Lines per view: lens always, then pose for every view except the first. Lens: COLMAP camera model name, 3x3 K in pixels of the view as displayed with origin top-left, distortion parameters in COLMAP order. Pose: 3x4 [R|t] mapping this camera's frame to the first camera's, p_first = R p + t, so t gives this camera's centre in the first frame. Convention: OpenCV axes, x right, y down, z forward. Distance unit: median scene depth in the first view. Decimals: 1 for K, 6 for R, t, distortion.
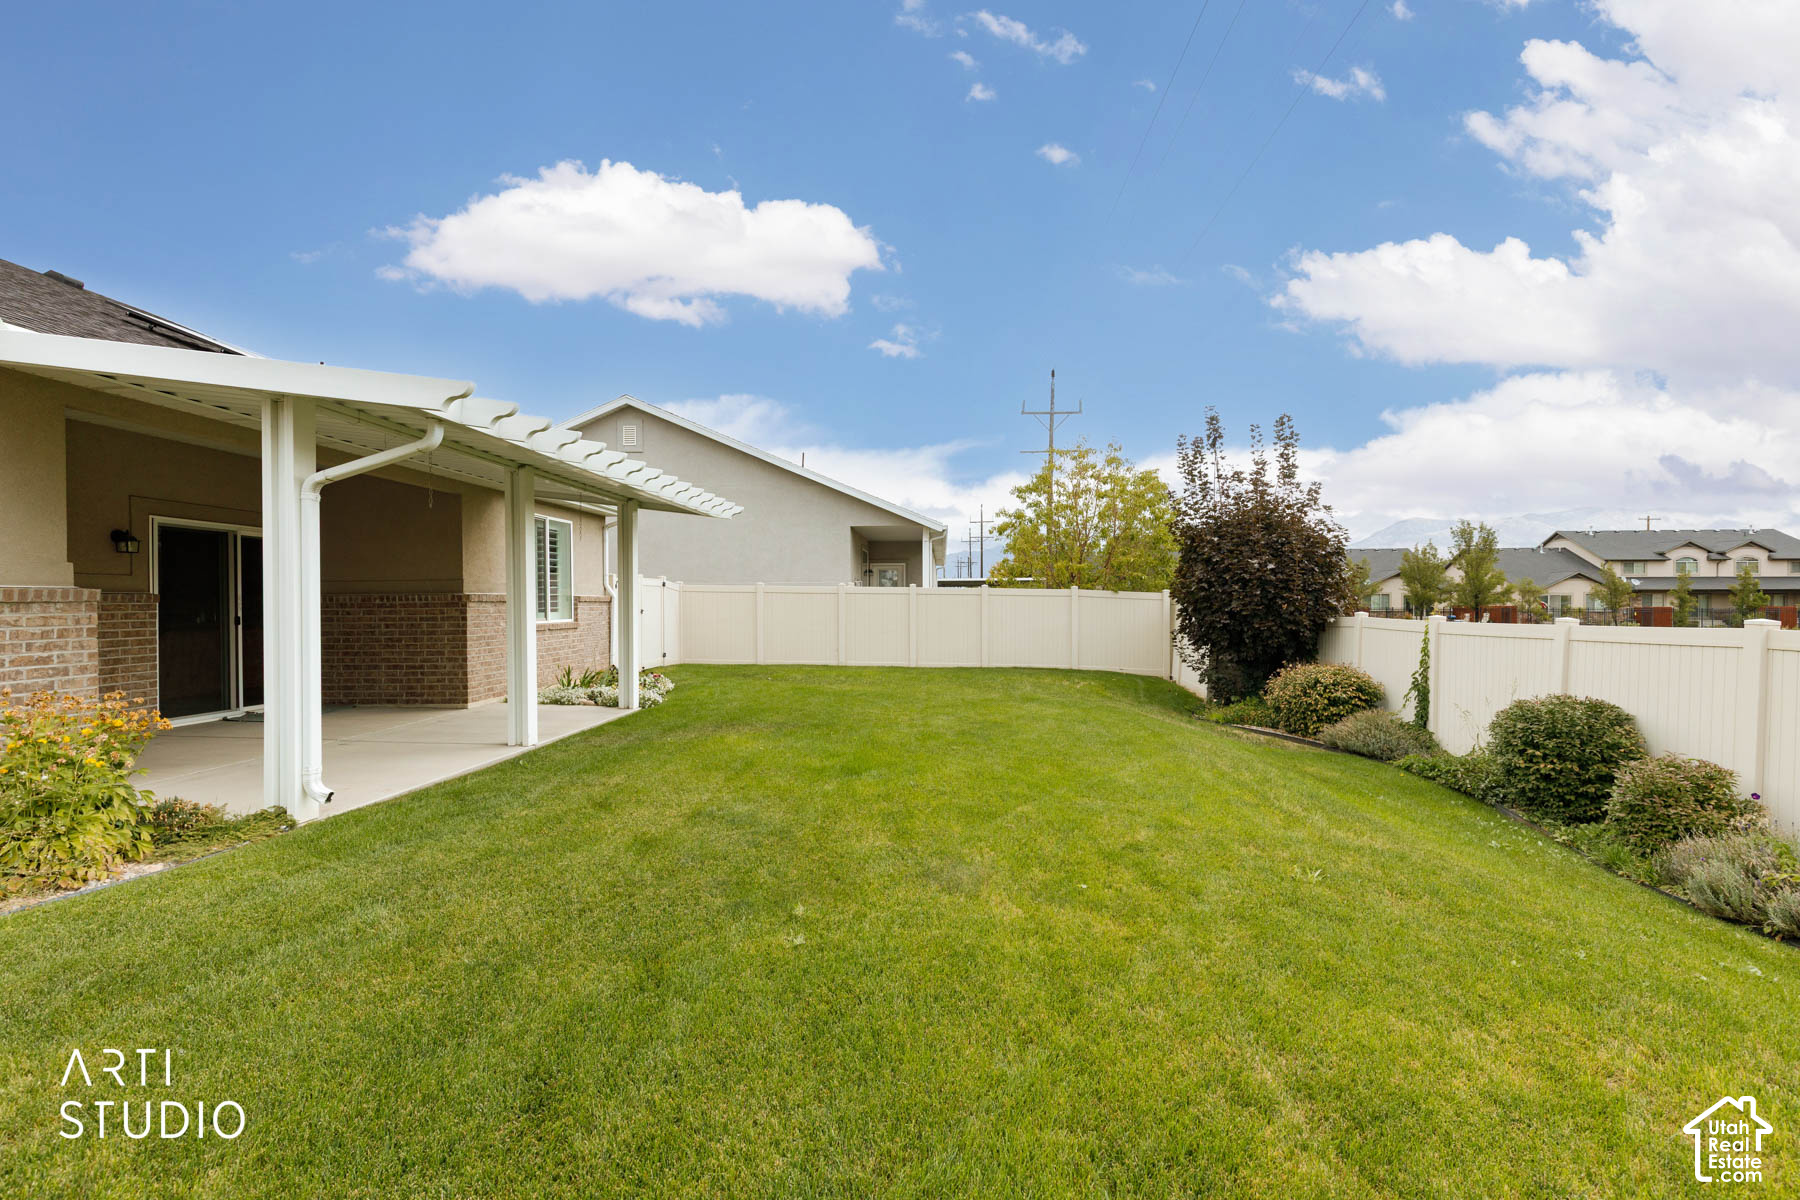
lens RADIAL K [[805.4, 0, 898.1], [0, 805.4, 606.5], [0, 0, 1]] dist [0.012072, -0.001525]
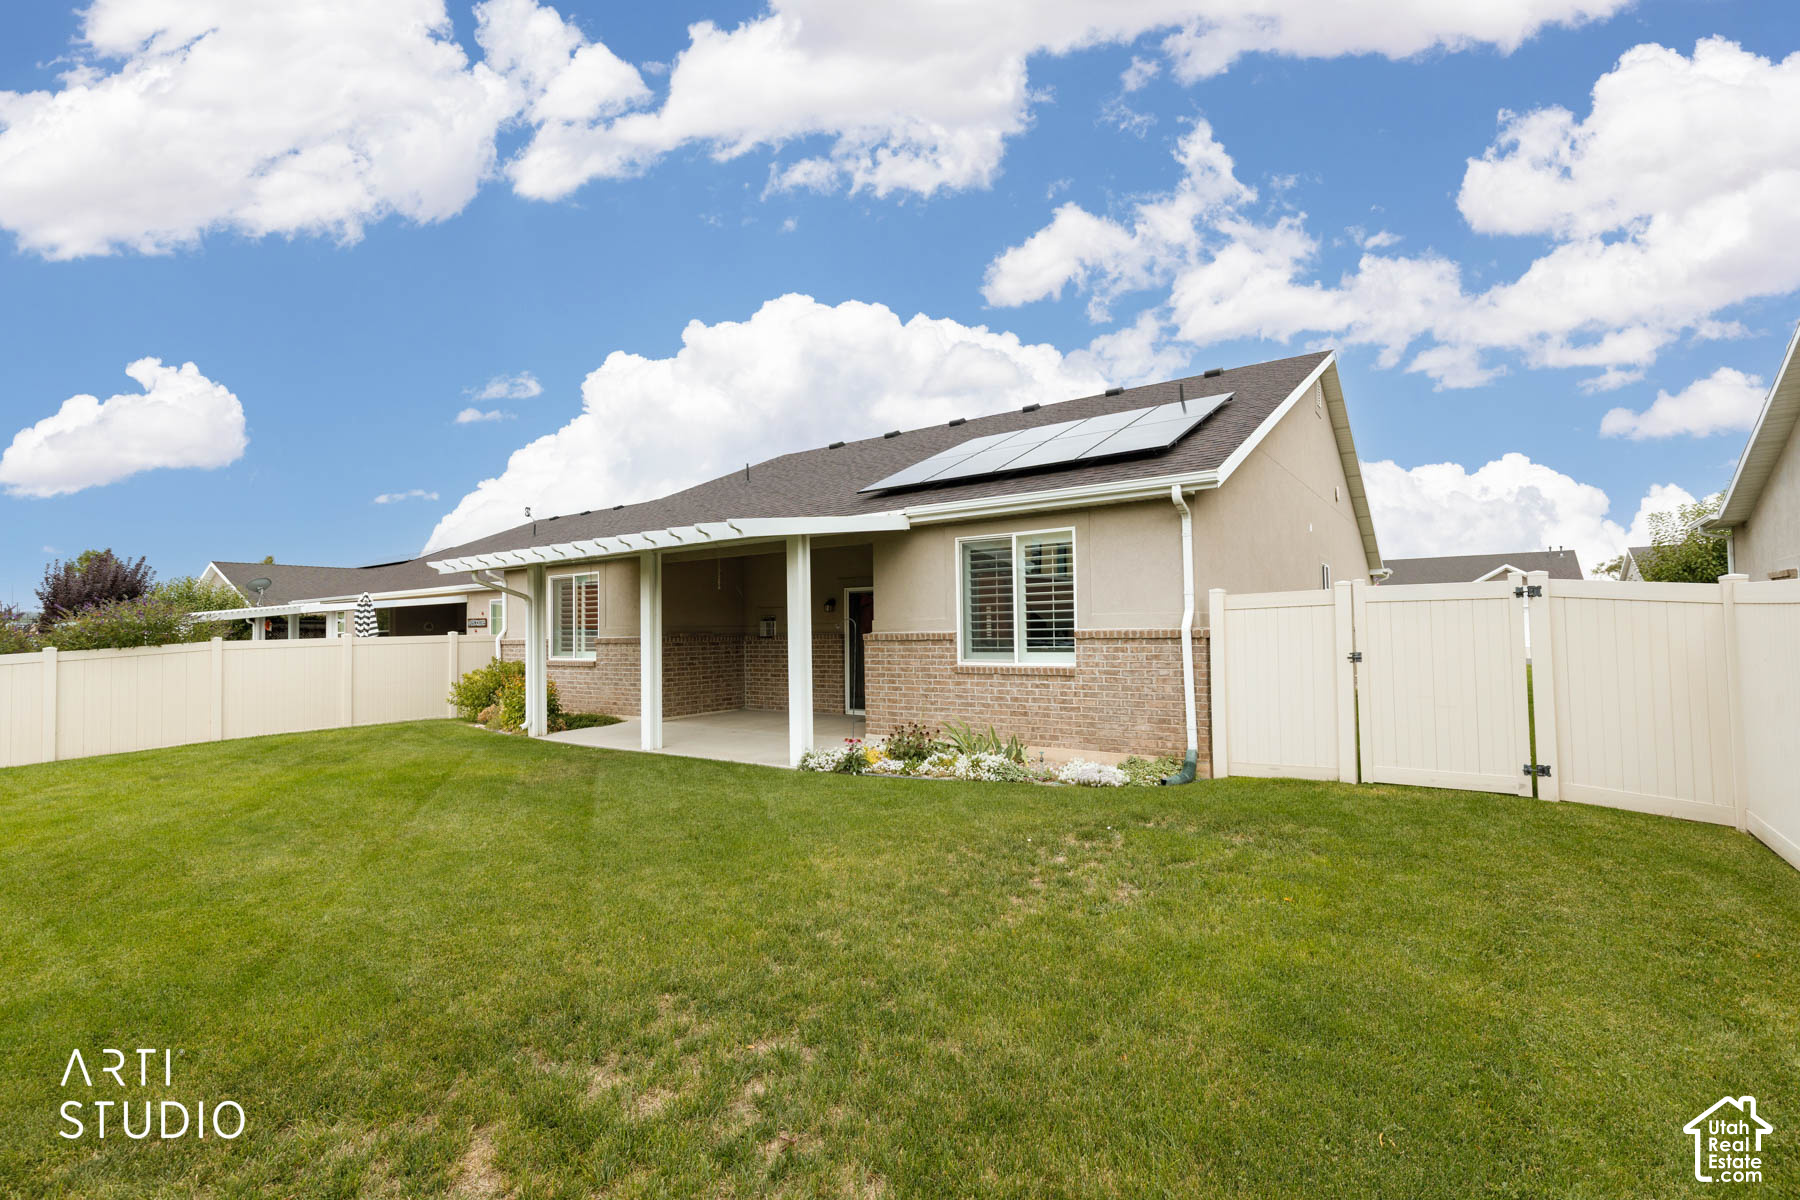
lens RADIAL K [[805.4, 0, 905.8], [0, 805.4, 601.0], [0, 0, 1]] dist [0.012072, -0.001525]
pose [[-0.523383, -0.016779, -0.851933, 0.470529], [0.014684, 0.999480, -0.028706, -0.034875], [0.851971, -0.027533, -0.522864, 2.078900]]
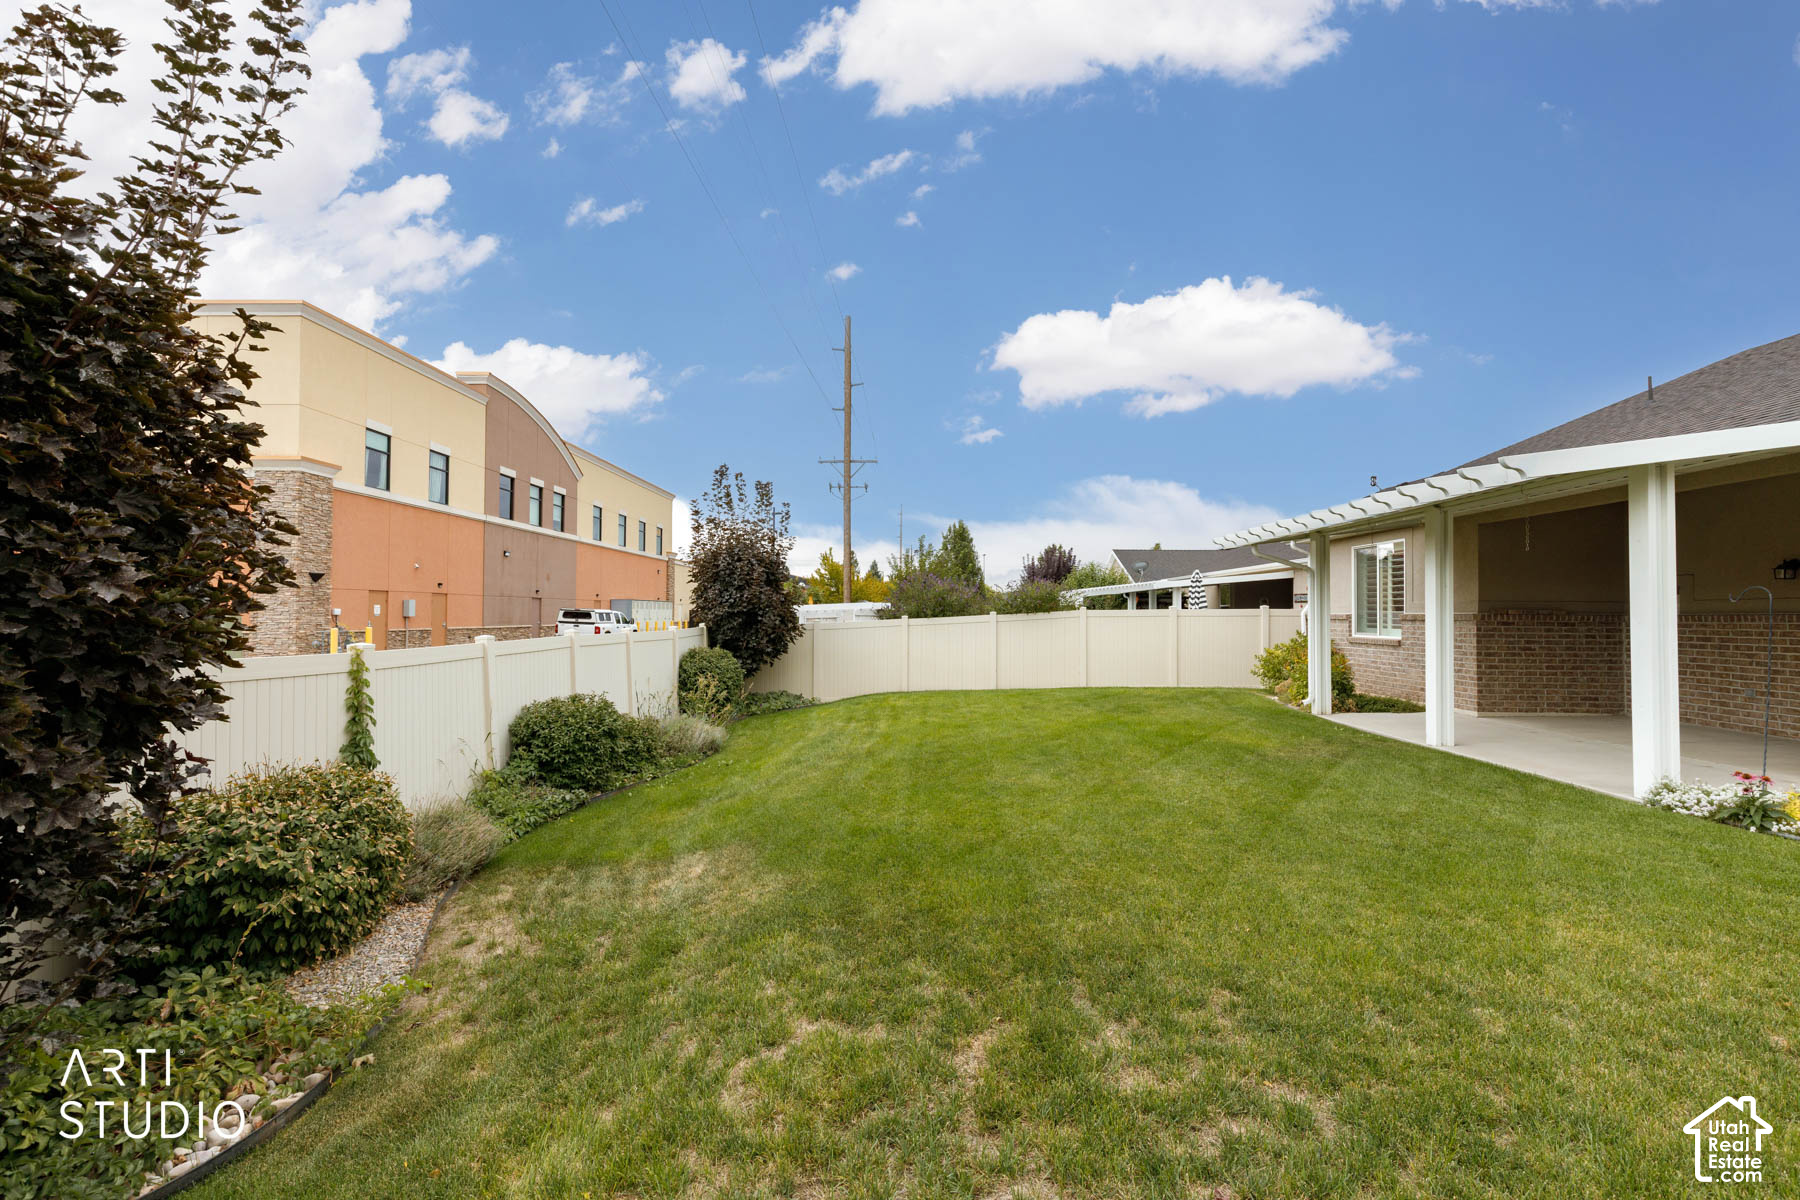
lens RADIAL K [[805.4, 0, 871.5], [0, 805.4, 607.1], [0, 0, 1]] dist [0.012072, -0.001525]
pose [[-0.999480, 0.000278, -0.032228, 0.399851], [0.000247, 1.000000, 0.000961, -0.029333], [0.032229, 0.000952, -0.999480, 2.105795]]
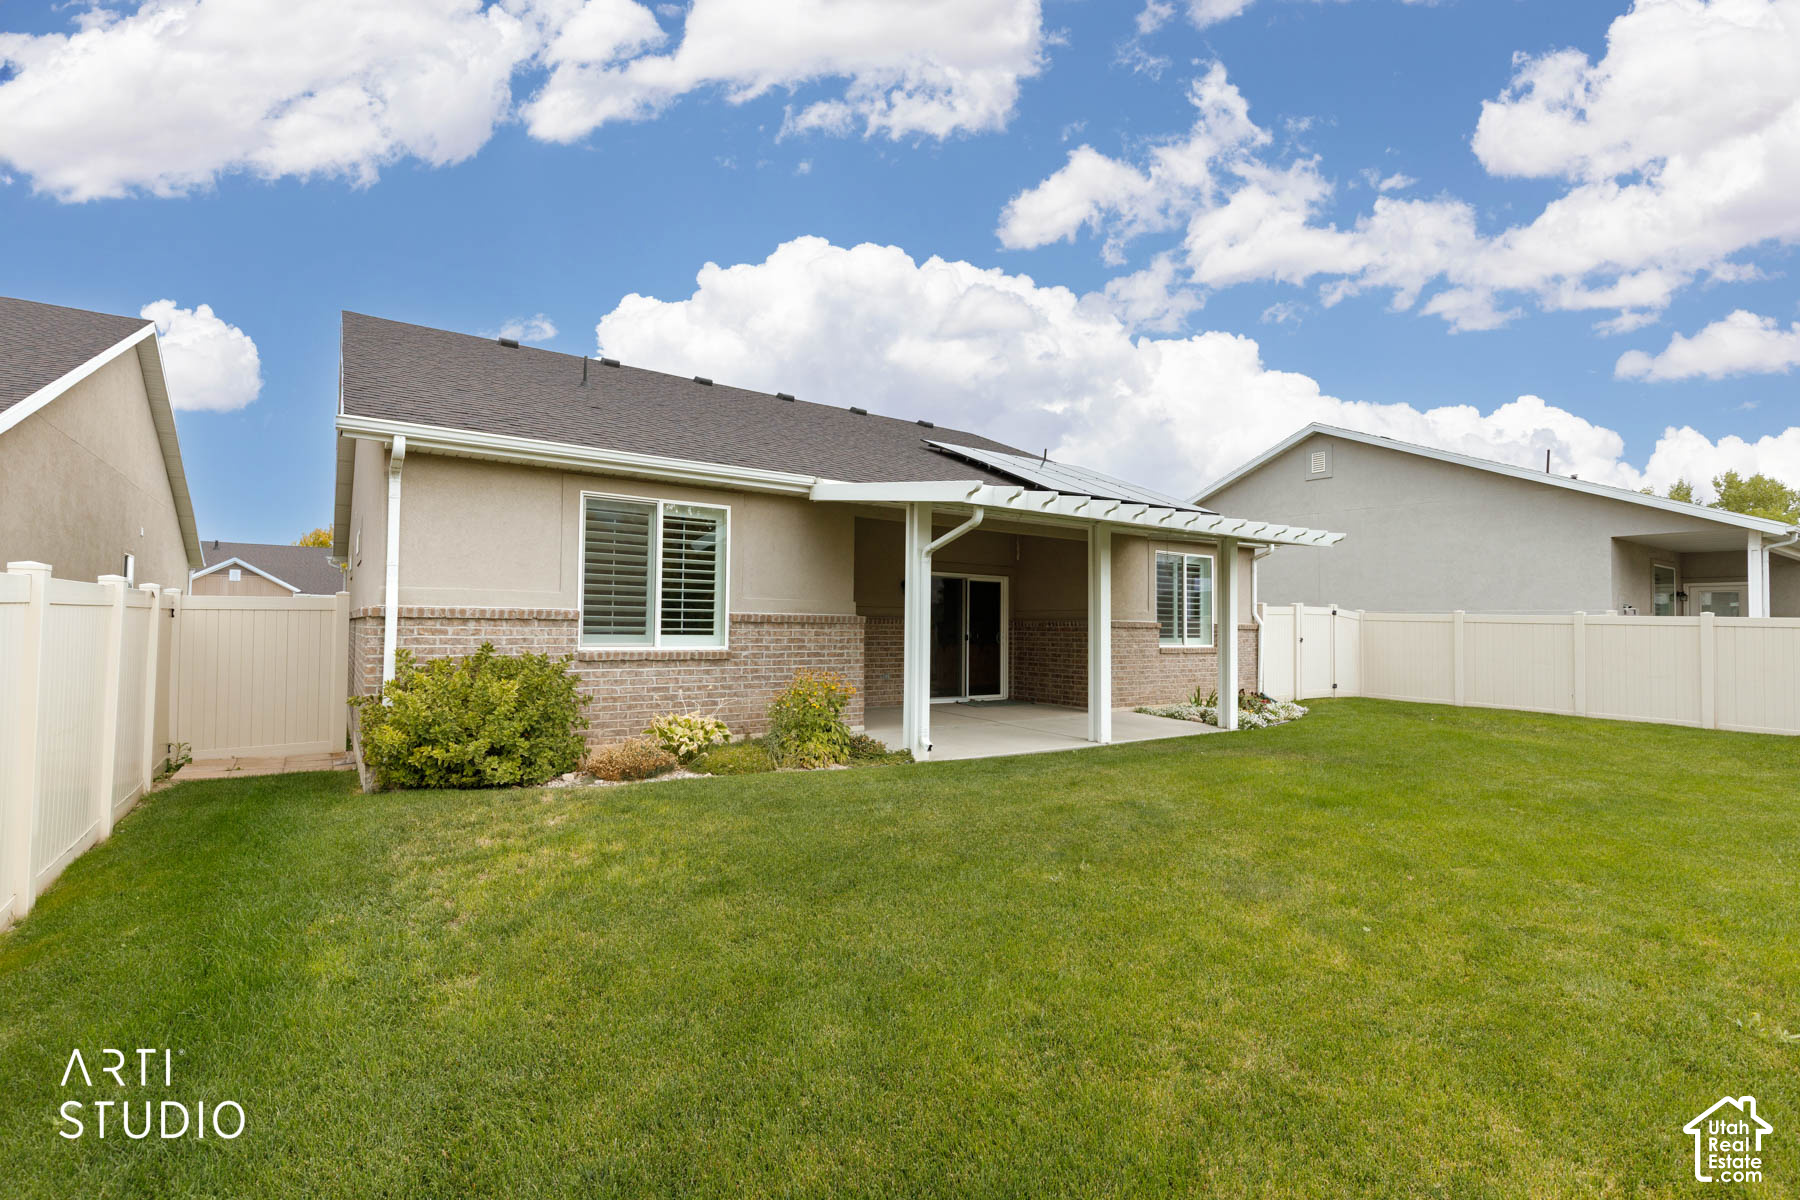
lens RADIAL K [[805.4, 0, 901.5], [0, 805.4, 597.1], [0, 0, 1]] dist [0.012072, -0.001525]
pose [[0.621047, -0.015489, -0.783621, 0.325459], [-0.020628, 0.999135, -0.036098, -0.001216], [0.783502, 0.038583, 0.620190, -0.023753]]
